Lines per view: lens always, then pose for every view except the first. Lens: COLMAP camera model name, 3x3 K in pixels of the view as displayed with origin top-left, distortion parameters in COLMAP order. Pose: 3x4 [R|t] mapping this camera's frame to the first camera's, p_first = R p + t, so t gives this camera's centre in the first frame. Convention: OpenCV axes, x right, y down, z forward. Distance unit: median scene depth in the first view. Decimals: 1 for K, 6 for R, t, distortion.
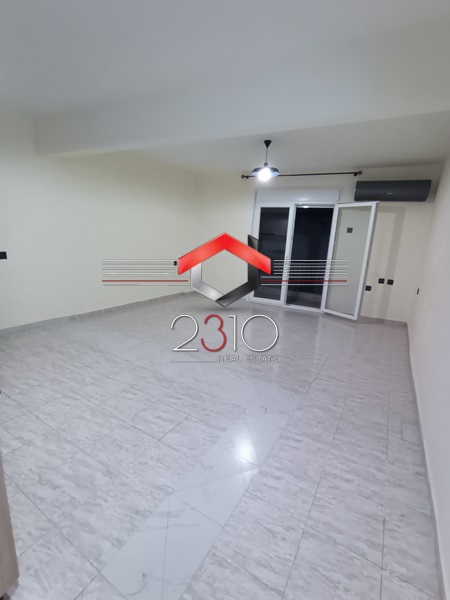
lens RADIAL K [[274.6, 0, 229.7], [0, 274.6, 297.6], [0, 0, 1]] dist [-0.002193, 0.002590]
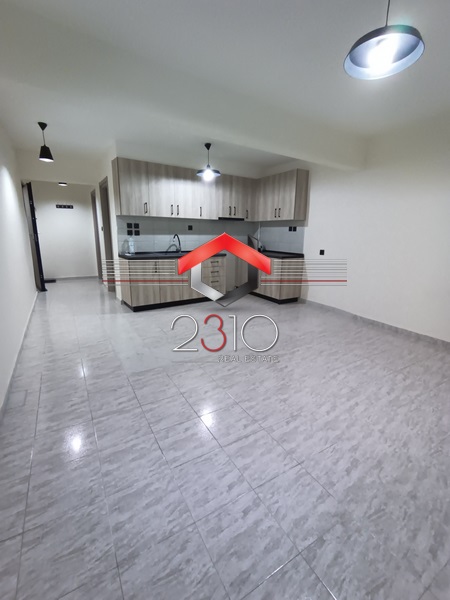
lens RADIAL K [[274.6, 0, 229.7], [0, 274.6, 299.2], [0, 0, 1]] dist [-0.002193, 0.002590]
pose [[-0.466321, 0.141471, -0.873230, 1.004316], [-0.240176, 0.929803, 0.278895, -0.299379], [0.851387, 0.339783, -0.399608, 1.745772]]
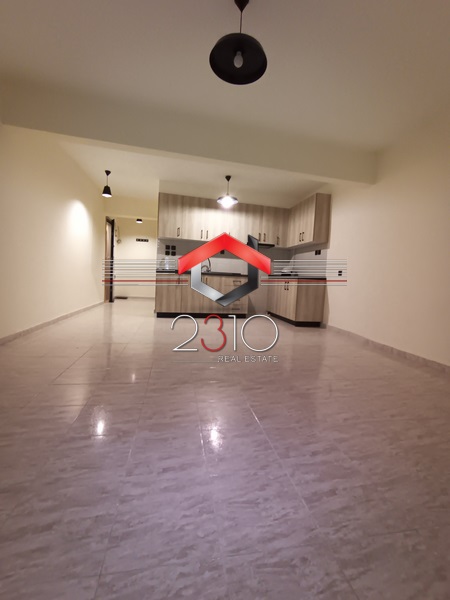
lens RADIAL K [[274.6, 0, 229.5], [0, 274.6, 300.1], [0, 0, 1]] dist [-0.002193, 0.002590]
pose [[-0.731858, -0.040270, -0.680266, 0.735532], [-0.240979, 0.949047, 0.203075, -0.243043], [0.637426, 0.312552, -0.704272, 2.327646]]
